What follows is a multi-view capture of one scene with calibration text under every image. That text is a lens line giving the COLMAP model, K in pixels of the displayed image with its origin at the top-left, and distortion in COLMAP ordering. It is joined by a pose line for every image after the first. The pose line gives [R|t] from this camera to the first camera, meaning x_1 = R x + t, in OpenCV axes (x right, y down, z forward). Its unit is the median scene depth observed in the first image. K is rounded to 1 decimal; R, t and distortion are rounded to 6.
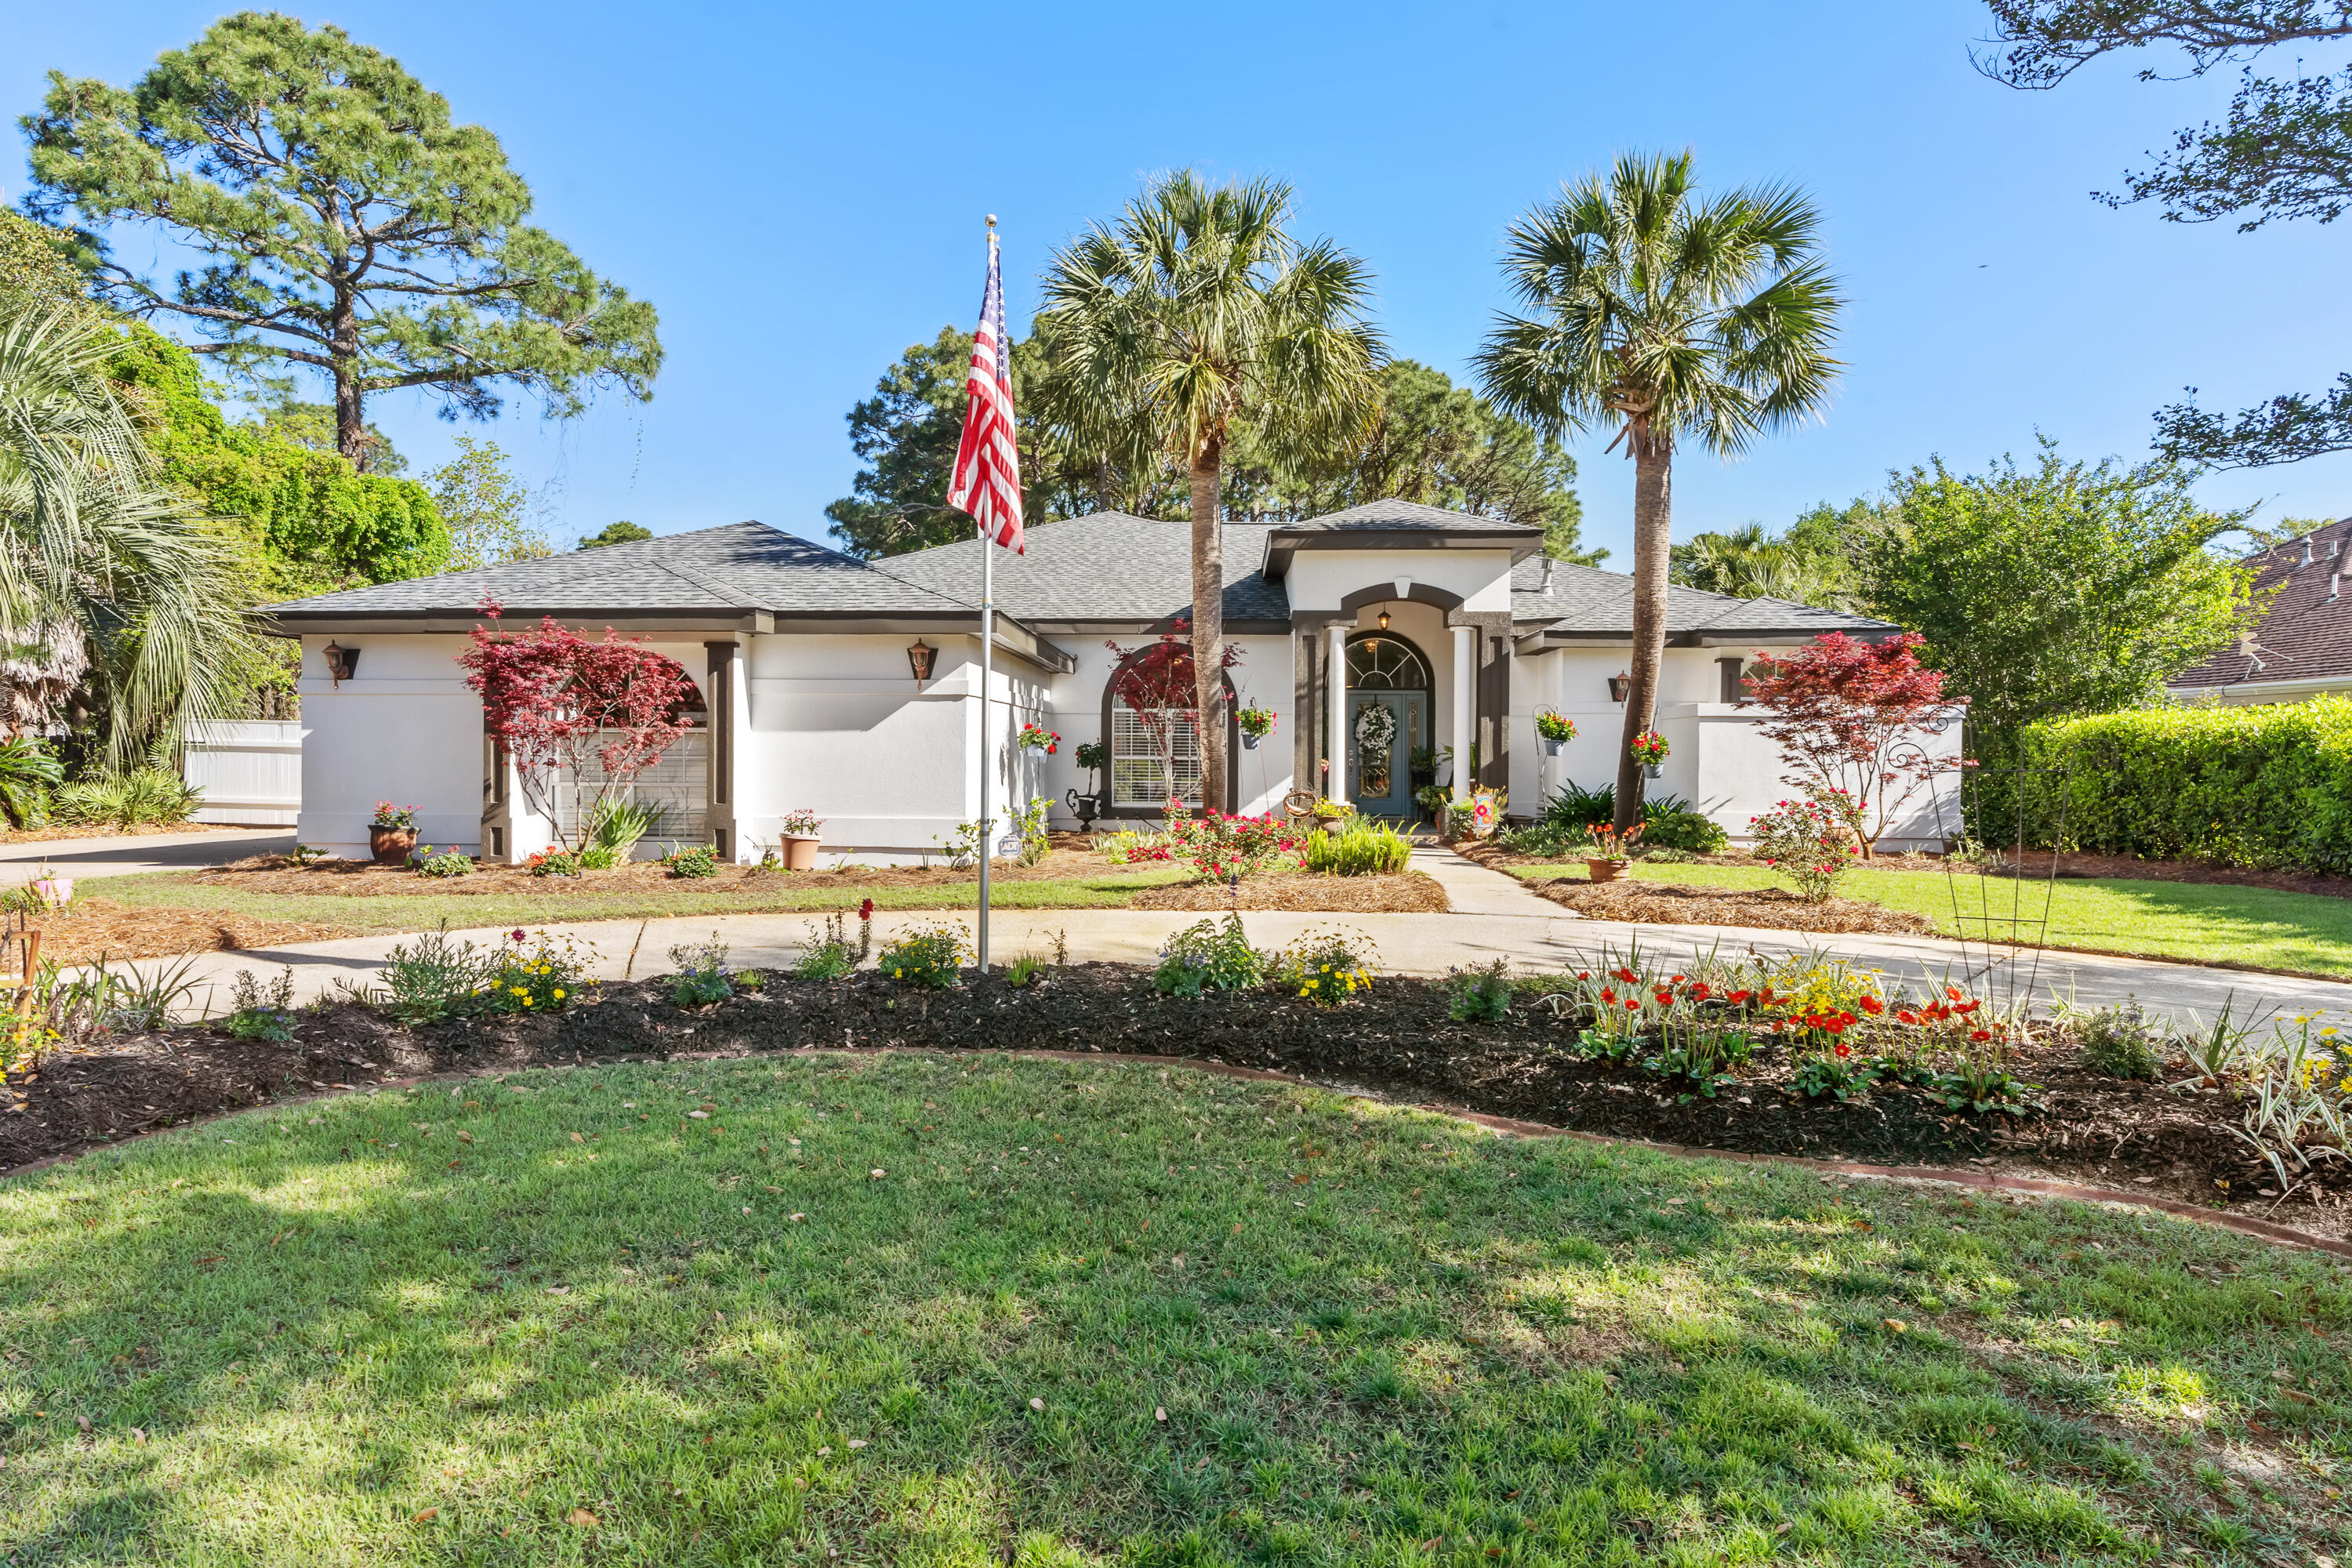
lens RADIAL K [[1284.0, 0, 1177.9], [0, 1284.0, 762.5], [0, 0, 1]] dist [0.011977, 0.000462]
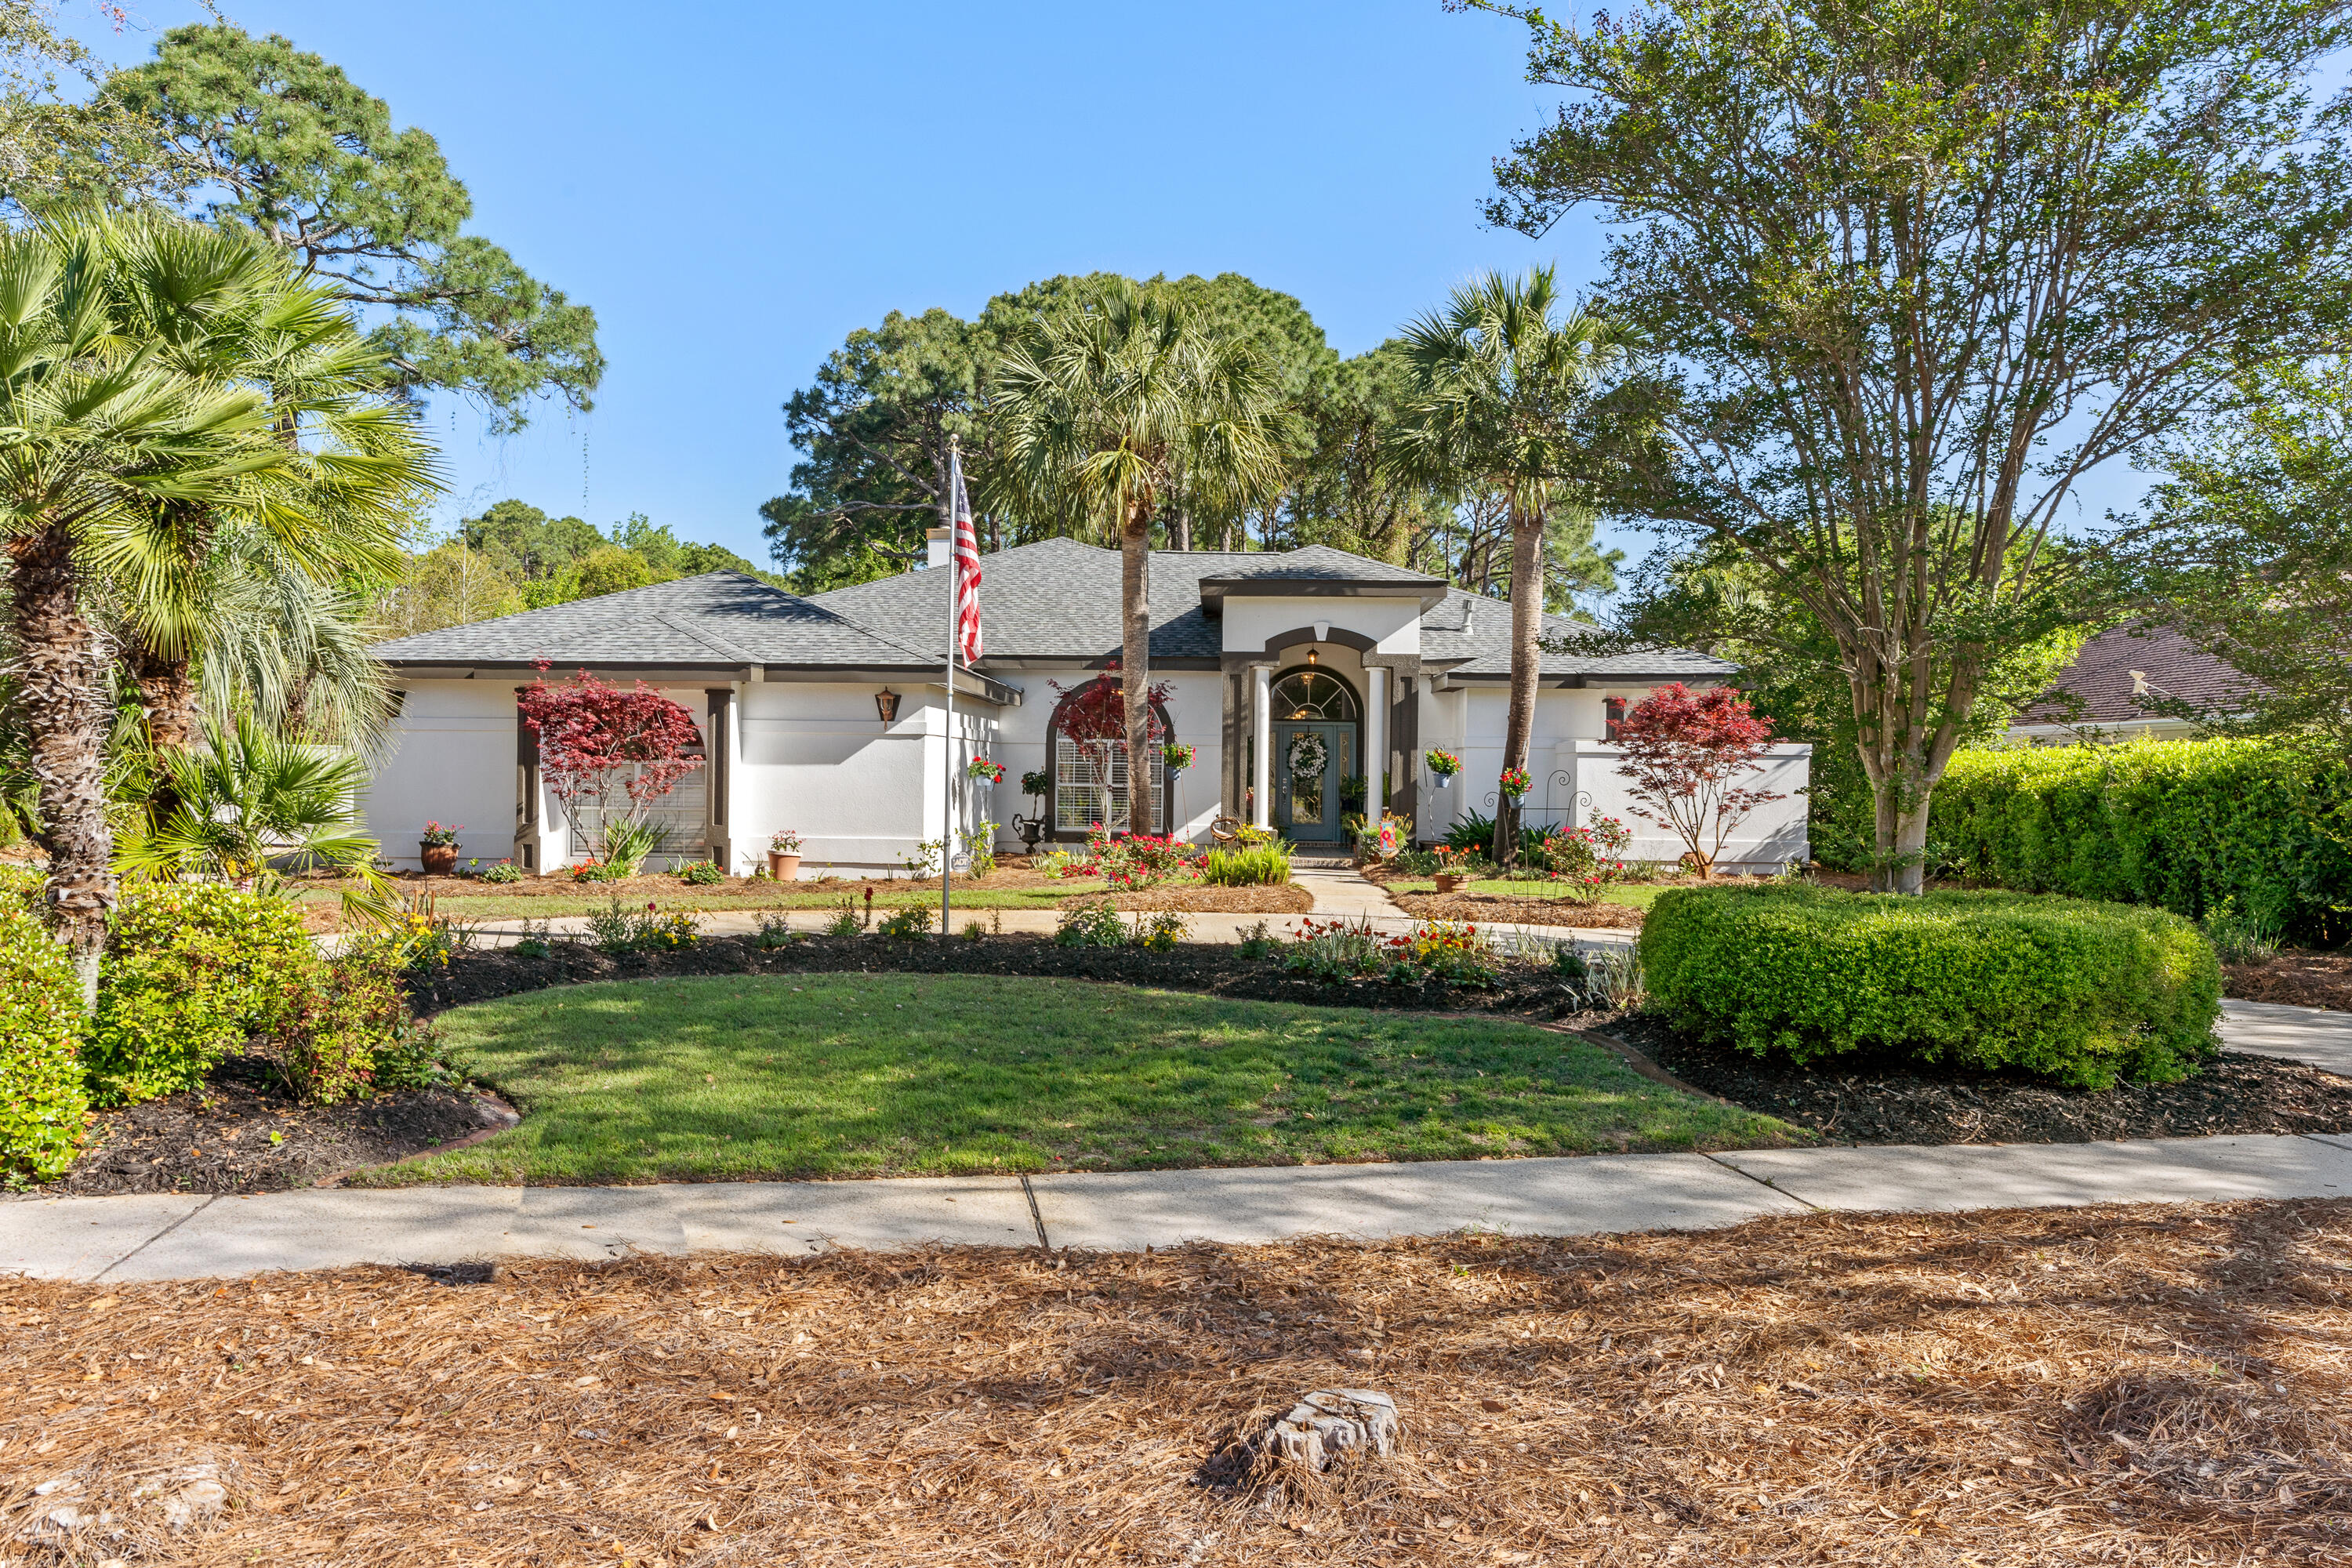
lens RADIAL K [[1610.2, 0, 1188.2], [0, 1610.2, 783.5], [0, 0, 1]] dist [0.001563, 0.002063]
pose [[0.999897, 0.006223, 0.012924, 0.045558], [-0.006265, 0.999975, 0.003189, -0.010519], [-0.012904, -0.003270, 0.999911, -0.374694]]
